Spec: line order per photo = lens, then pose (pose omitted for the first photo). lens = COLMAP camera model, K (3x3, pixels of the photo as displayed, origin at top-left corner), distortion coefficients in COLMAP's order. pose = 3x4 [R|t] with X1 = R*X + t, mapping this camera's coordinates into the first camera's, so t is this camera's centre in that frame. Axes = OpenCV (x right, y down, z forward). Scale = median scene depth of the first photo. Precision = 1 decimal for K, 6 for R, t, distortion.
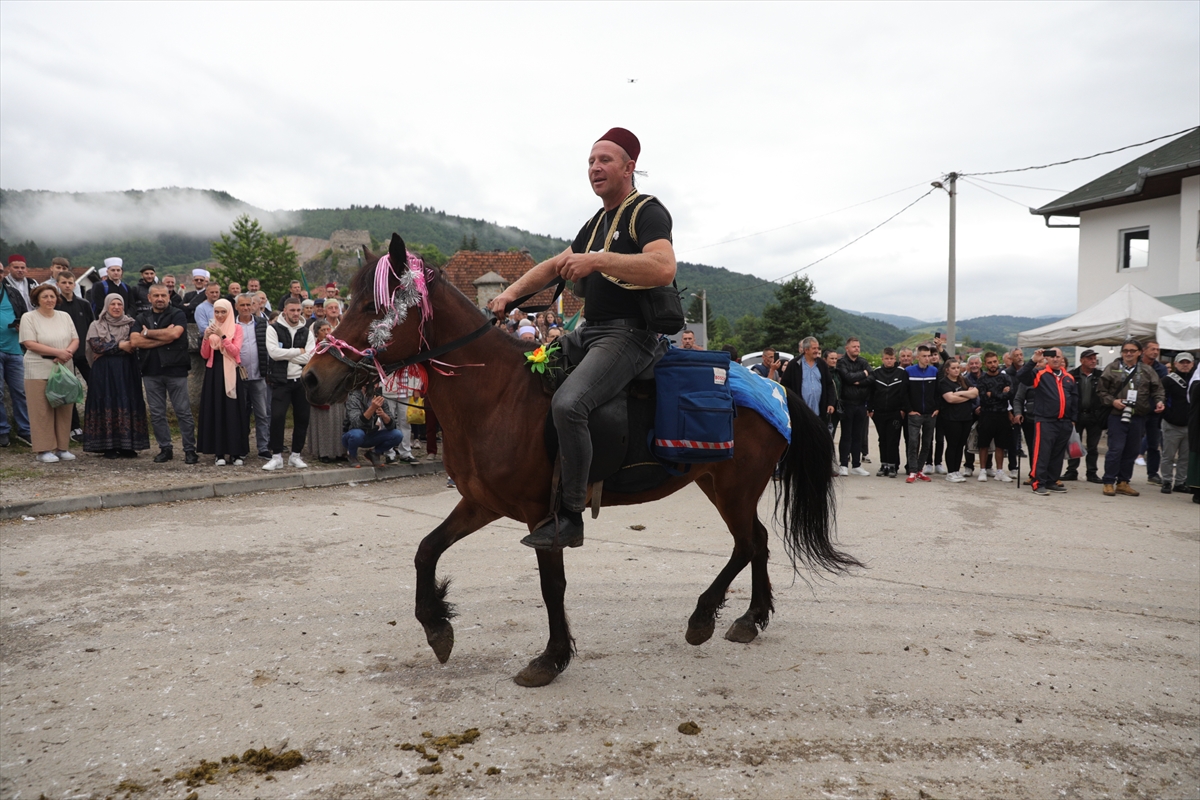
lens RADIAL K [[824.2, 0, 600.0], [0, 824.2, 400.0], [0, 0, 1]] dist [-0.102023, 0.081095]
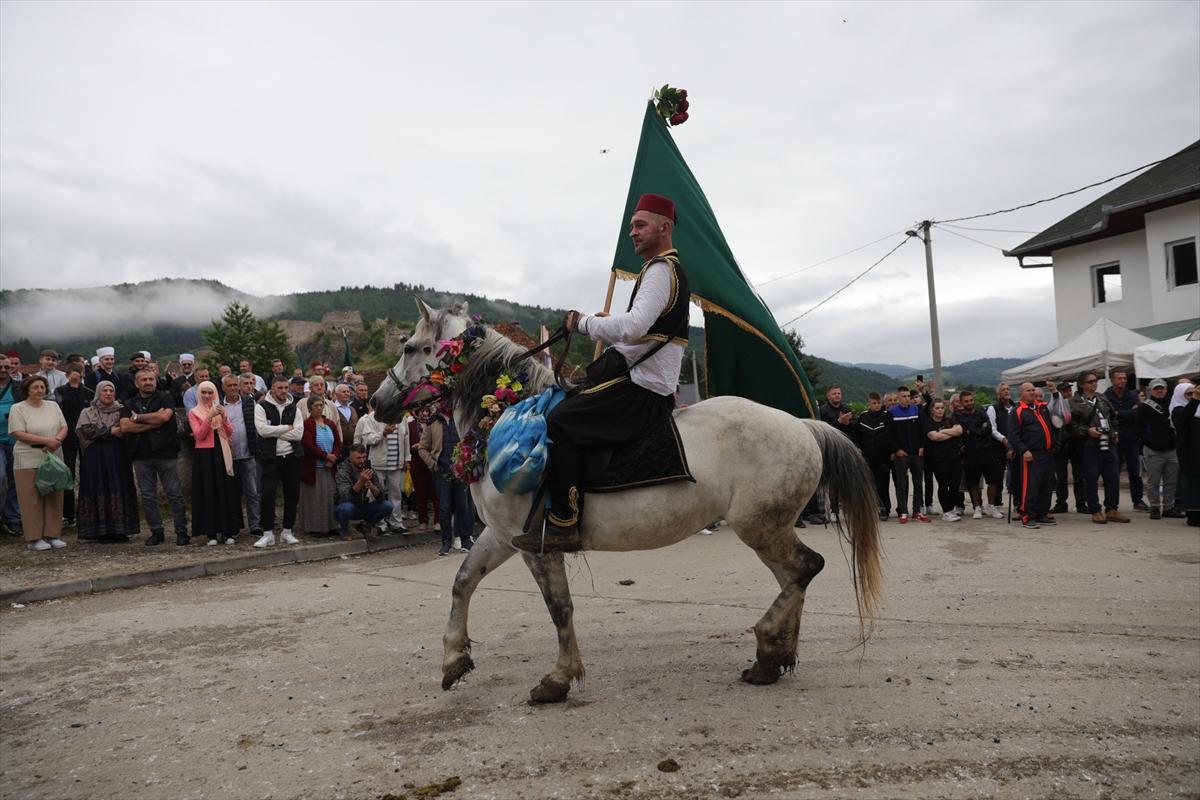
lens RADIAL K [[824.2, 0, 600.0], [0, 824.2, 400.0], [0, 0, 1]] dist [-0.102023, 0.081095]
pose [[0.998341, -0.057178, 0.006849, 0.024530], [0.057543, 0.995110, -0.080274, 0.014903], [-0.002226, 0.080535, 0.996749, -0.024136]]
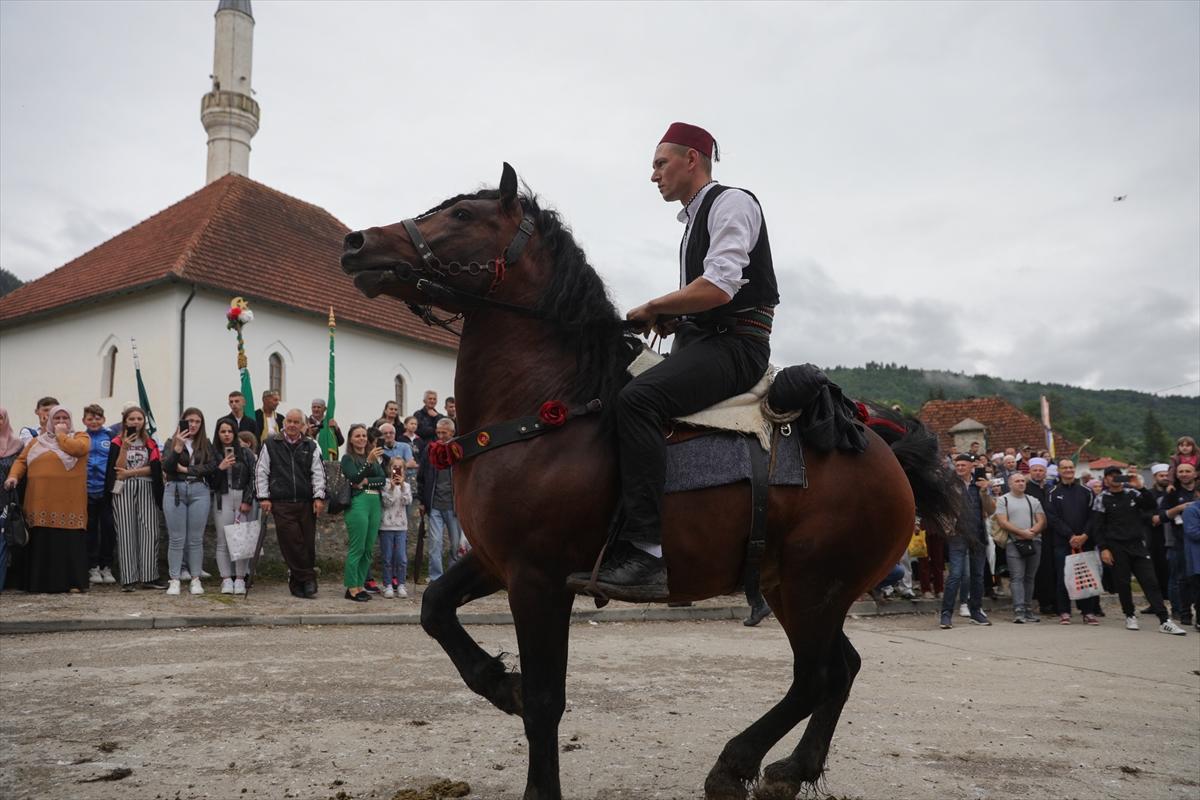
lens RADIAL K [[824.2, 0, 600.0], [0, 824.2, 400.0], [0, 0, 1]] dist [-0.102023, 0.081095]
pose [[0.850608, -0.084667, -0.518939, -0.043128], [-0.017609, 0.981810, -0.189049, 0.056498], [0.525506, 0.169944, 0.833644, -0.088102]]
